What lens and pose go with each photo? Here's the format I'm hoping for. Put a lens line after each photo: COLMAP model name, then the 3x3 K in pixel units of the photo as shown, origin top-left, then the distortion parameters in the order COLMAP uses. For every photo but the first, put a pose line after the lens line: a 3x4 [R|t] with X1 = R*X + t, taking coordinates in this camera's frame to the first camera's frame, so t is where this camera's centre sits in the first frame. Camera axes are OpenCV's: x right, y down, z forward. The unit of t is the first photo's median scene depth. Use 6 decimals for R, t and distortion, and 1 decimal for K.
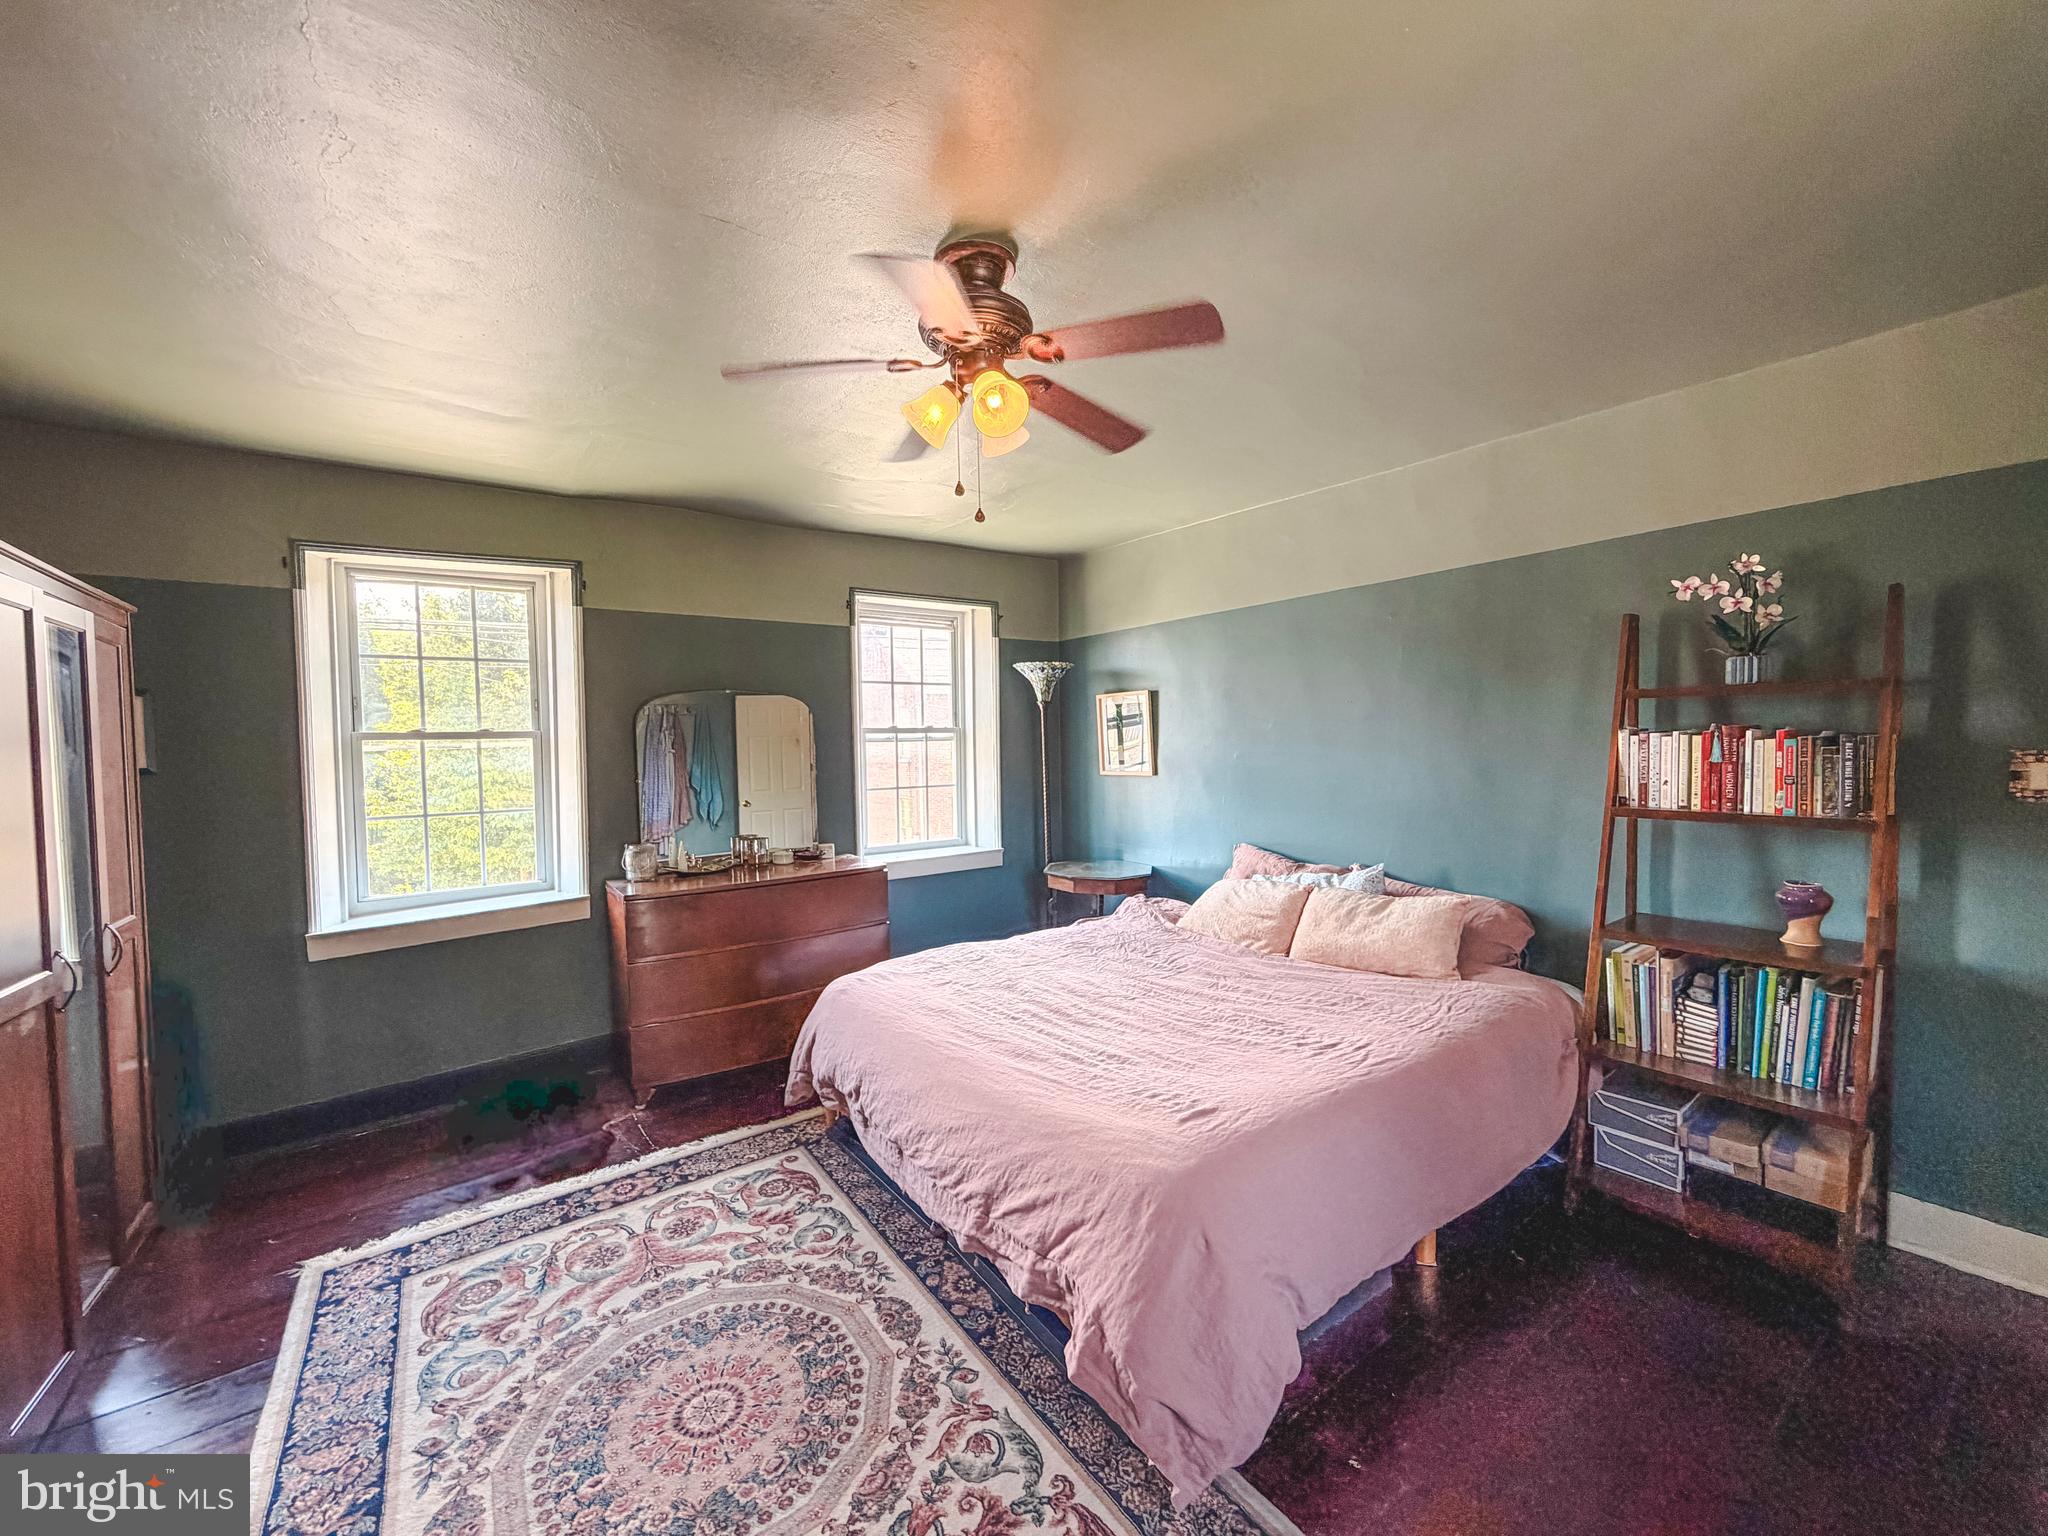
lens RADIAL K [[818.5, 0, 1019.1], [0, 818.5, 772.6], [0, 0, 1]] dist [-0.001285, -0.000026]
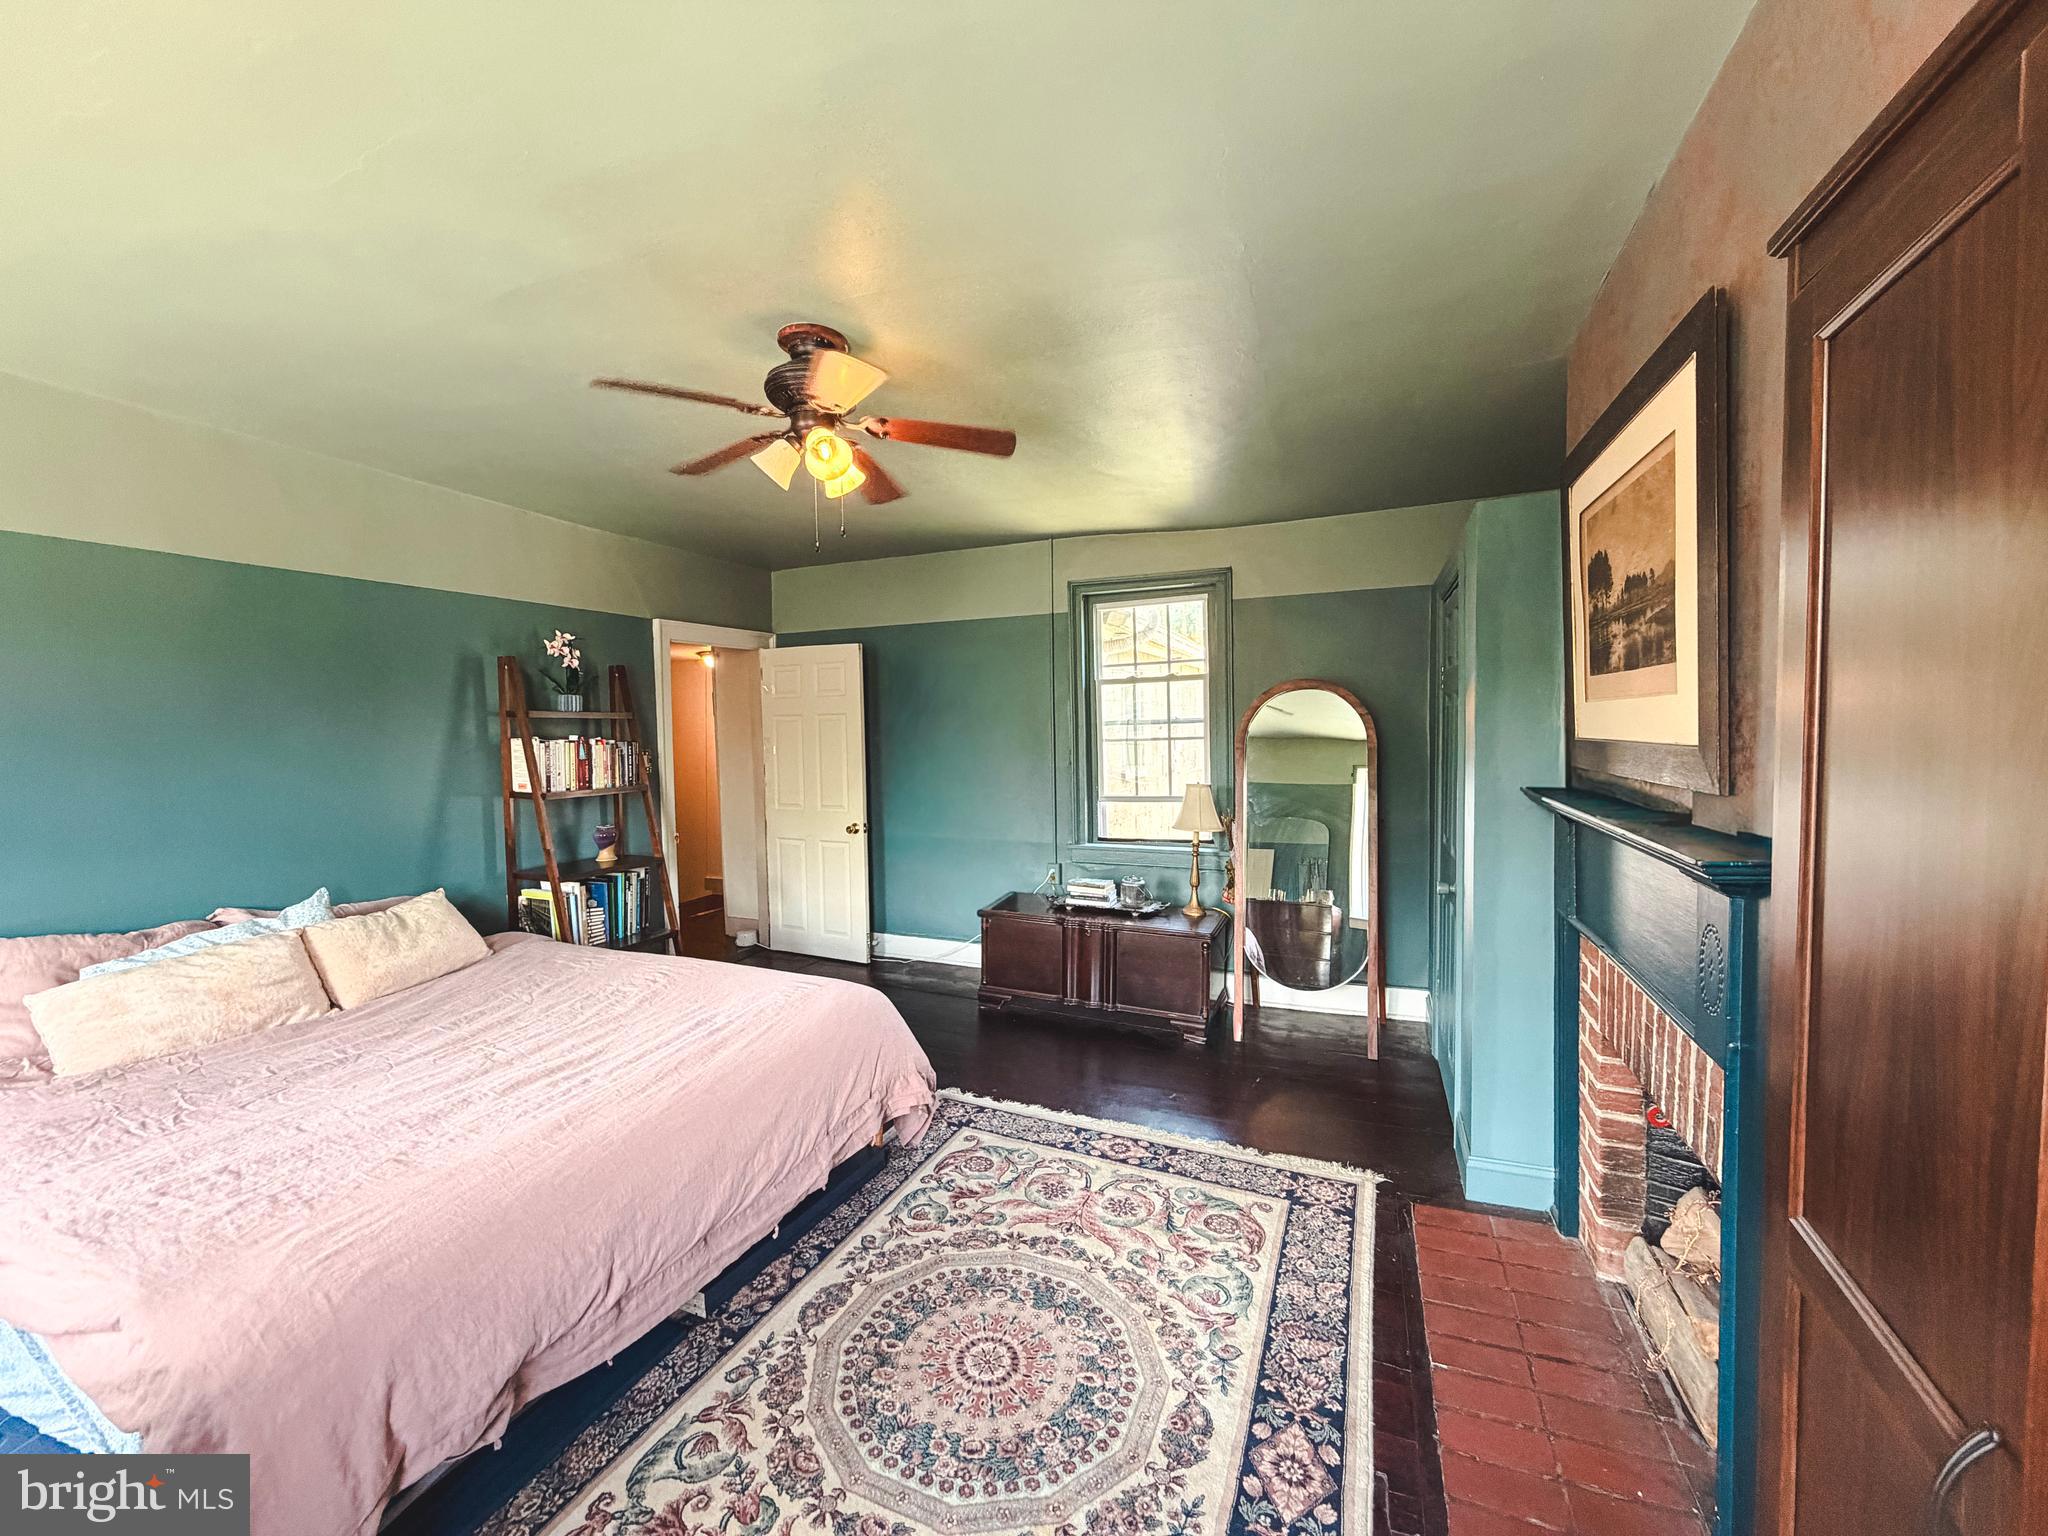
lens RADIAL K [[818.5, 0, 1017.1], [0, 818.5, 761.2], [0, 0, 1]] dist [-0.001285, -0.000026]
pose [[-0.521612, -0.005254, 0.853167, -1.090643], [0.064324, 0.996893, 0.045466, -0.030225], [-0.850754, 0.078595, -0.519653, 1.227238]]
